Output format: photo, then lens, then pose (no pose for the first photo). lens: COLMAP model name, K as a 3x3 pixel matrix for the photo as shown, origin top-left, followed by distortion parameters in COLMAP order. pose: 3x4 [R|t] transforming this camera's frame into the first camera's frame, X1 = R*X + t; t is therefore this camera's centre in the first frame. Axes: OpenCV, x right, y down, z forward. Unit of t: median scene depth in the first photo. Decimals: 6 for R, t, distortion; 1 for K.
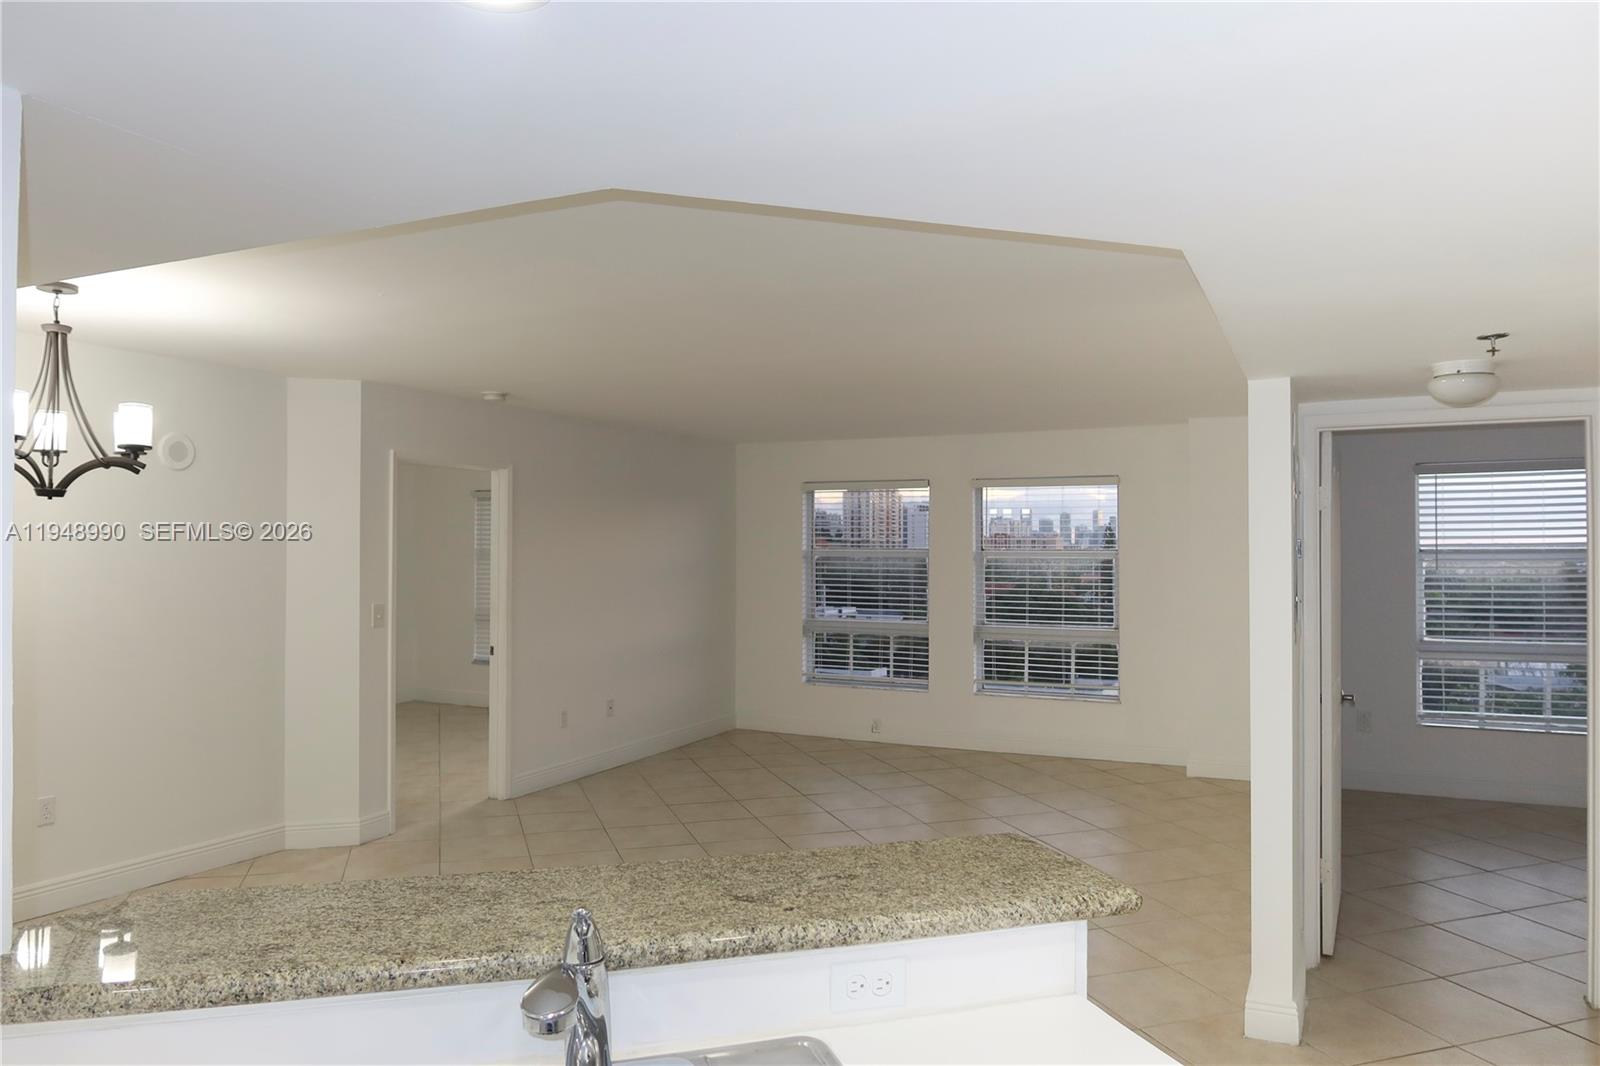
lens RADIAL K [[1106.5, 0, 800.0], [0, 1106.5, 533.0], [0, 0, 1]] dist [-0.001690, -0.000976]
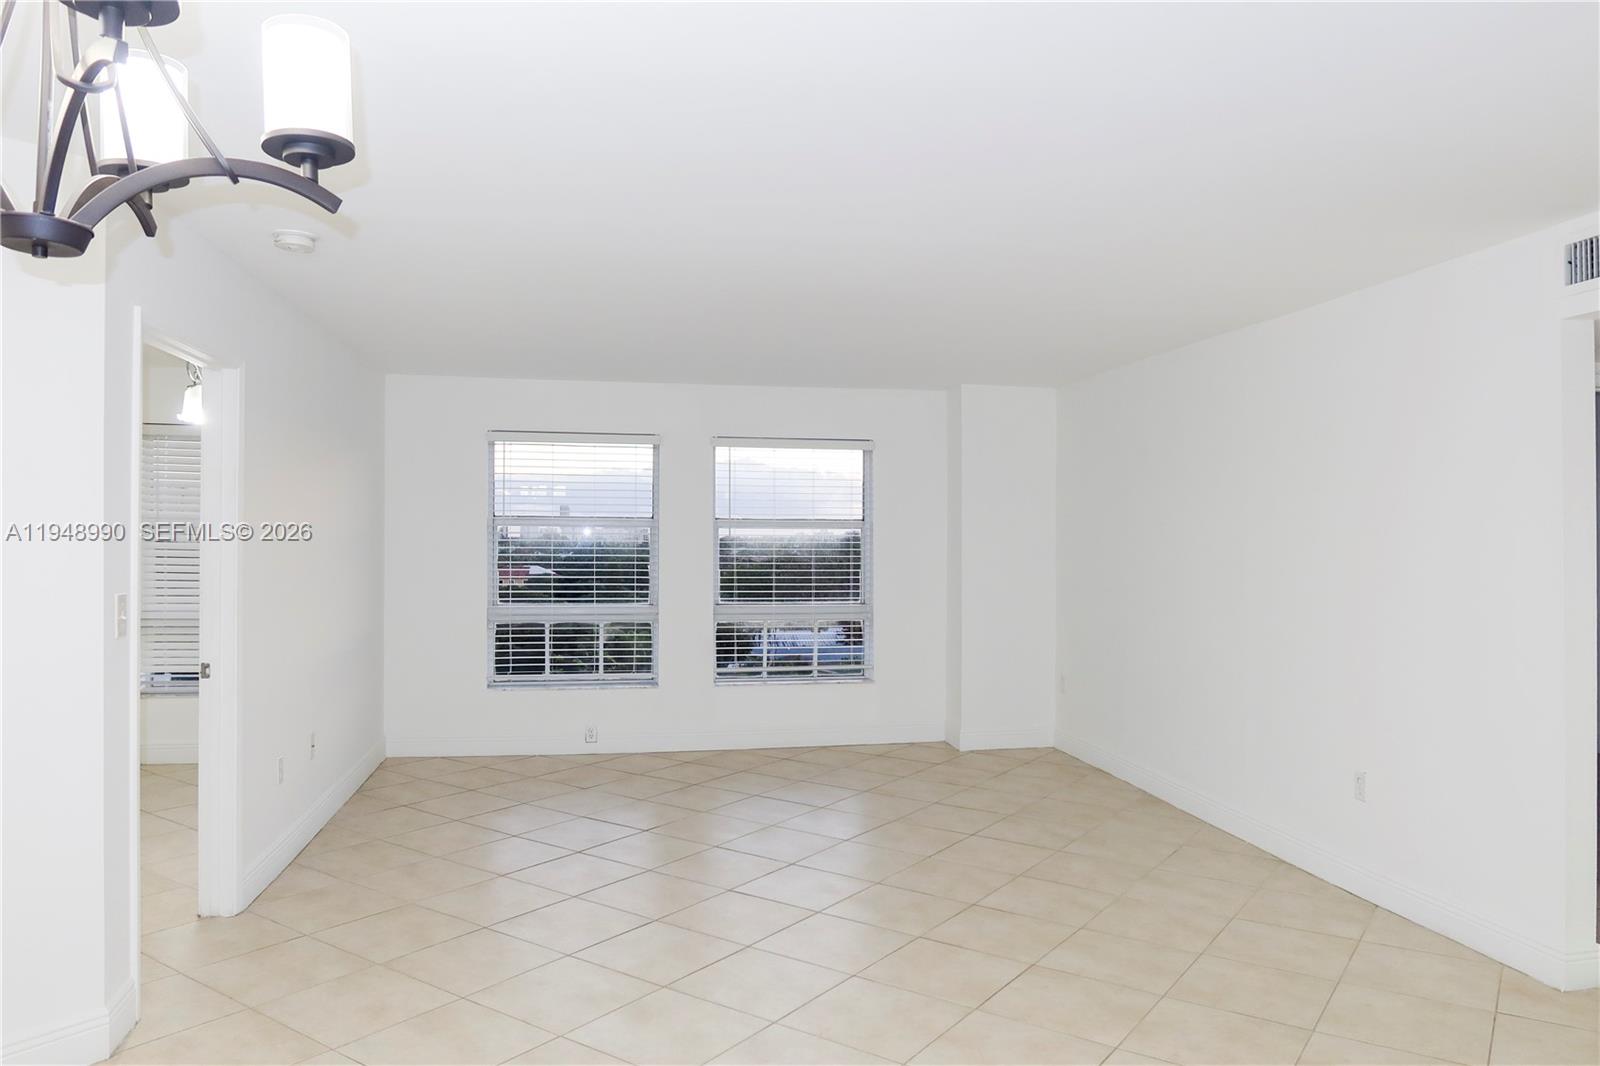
lens RADIAL K [[1106.5, 0, 800.0], [0, 1106.5, 533.0], [0, 0, 1]] dist [-0.001690, -0.000976]
pose [[0.814829, 0.001960, 0.579698, -0.286375], [-0.007161, 0.999952, 0.006685, 0.020174], [-0.579657, -0.009598, 0.814804, 0.255698]]
